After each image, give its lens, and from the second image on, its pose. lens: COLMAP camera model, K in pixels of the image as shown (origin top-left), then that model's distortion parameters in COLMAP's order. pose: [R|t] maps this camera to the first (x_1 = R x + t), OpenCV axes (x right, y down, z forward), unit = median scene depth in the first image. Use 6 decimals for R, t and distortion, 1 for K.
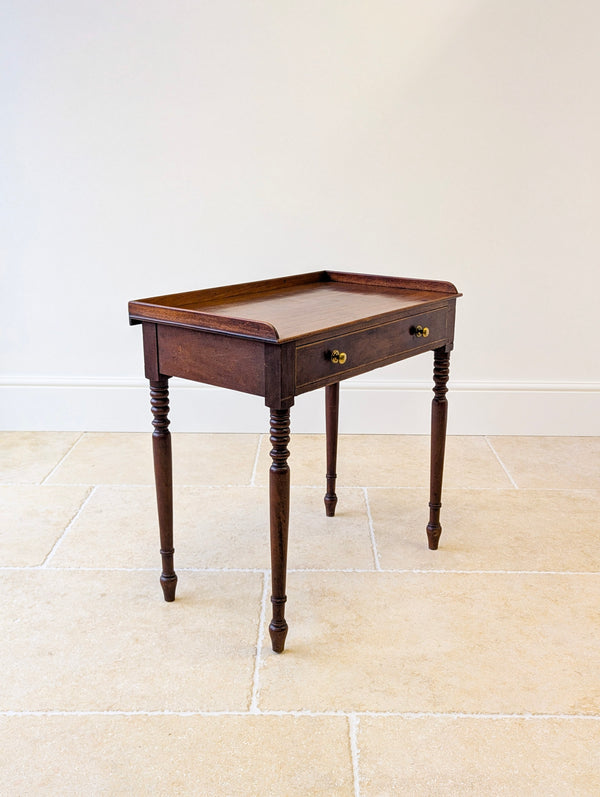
lens RADIAL K [[862.4, 0, 314.1], [0, 862.4, 377.6], [0, 0, 1]] dist [0.050080, -0.017235]
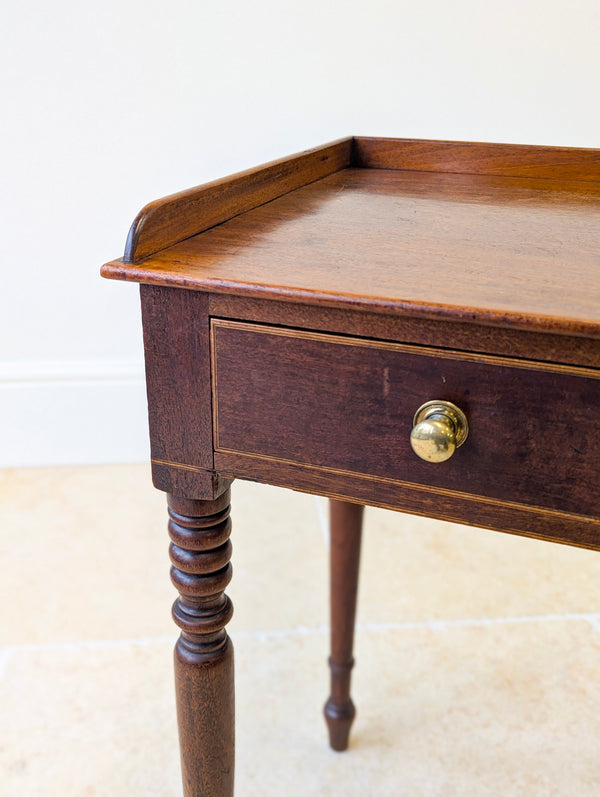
lens RADIAL K [[871.6, 0, 302.1], [0, 871.6, 398.7], [0, 0, 1]] dist [0.050971, -0.012210]
pose [[0.993576, -0.036308, 0.107188, -0.193860], [0.018695, 0.986784, 0.160959, -0.093220], [-0.111616, -0.157921, 0.981123, 0.764290]]
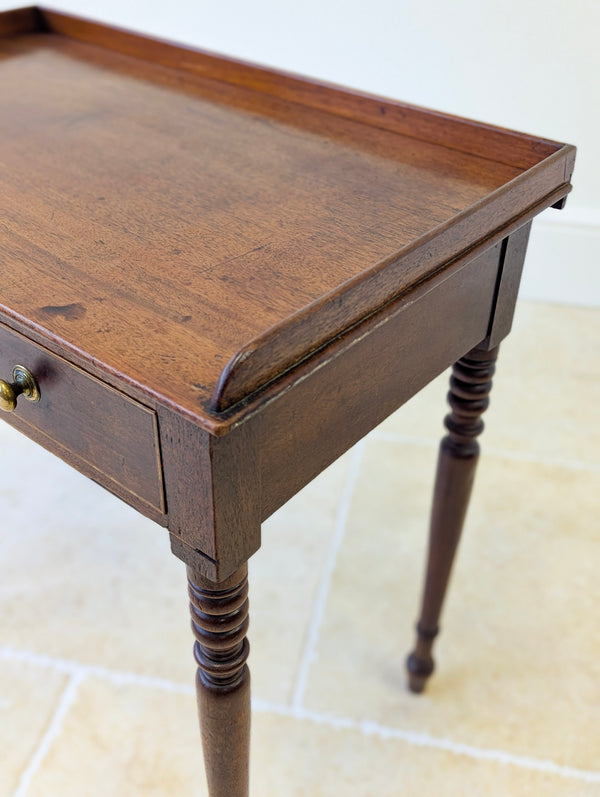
lens RADIAL K [[862.7, 0, 296.7], [0, 862.7, 397.4], [0, 0, 1]] dist [0.032889, 0.001084]
pose [[0.975667, 0.138344, -0.170101, 0.145704], [-0.062885, 0.919779, 0.387365, -0.142250], [0.210045, -0.367242, 0.906098, 0.665999]]
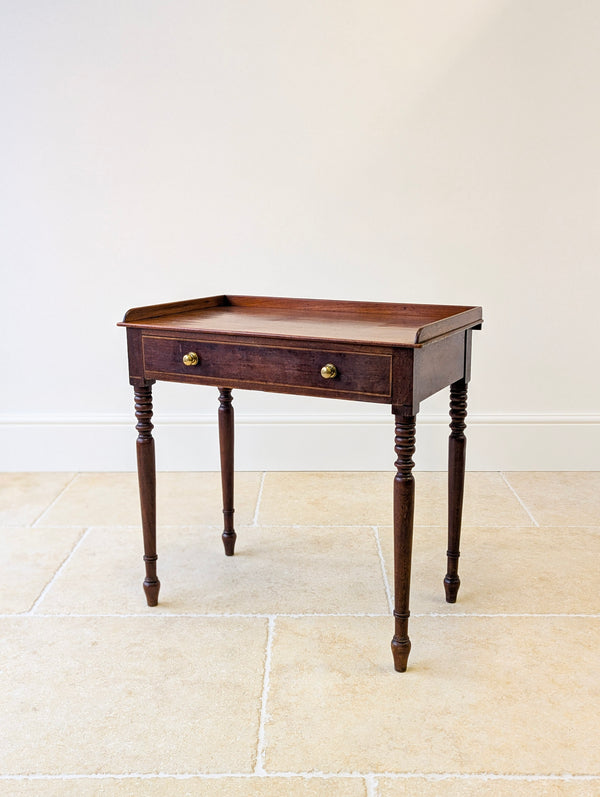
lens RADIAL K [[867.4, 0, 305.0], [0, 867.4, 381.2], [0, 0, 1]] dist [0.045663, 0.008052]
pose [[0.999855, -0.011857, -0.012208, -0.005182], [0.011229, 0.998668, -0.050353, 0.022073], [0.012789, 0.050208, 0.998657, 0.064542]]
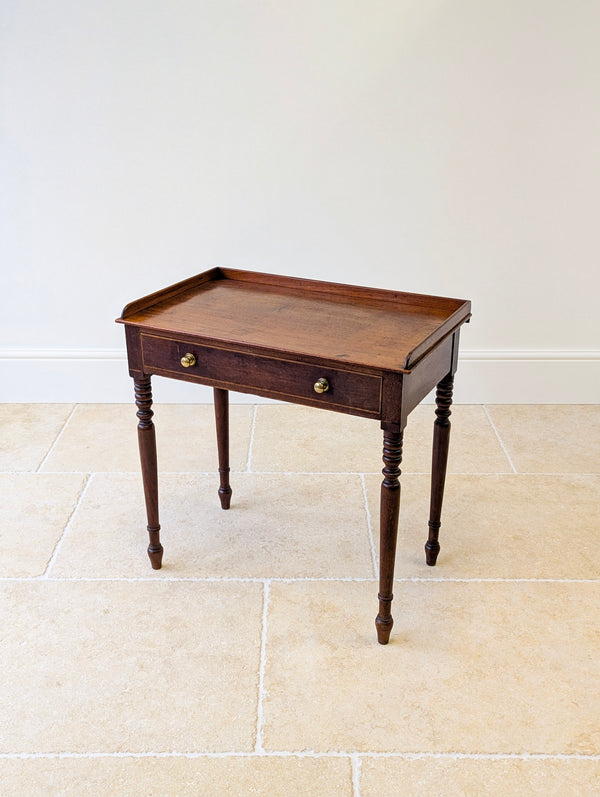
lens RADIAL K [[875.2, 0, 294.3], [0, 875.2, 392.8], [0, 0, 1]] dist [0.059715, -0.027434]
pose [[0.999923, -0.007283, -0.010090, -0.011033], [0.008722, 0.988524, 0.150814, -0.157343], [0.008875, -0.150890, 0.988511, 0.023128]]
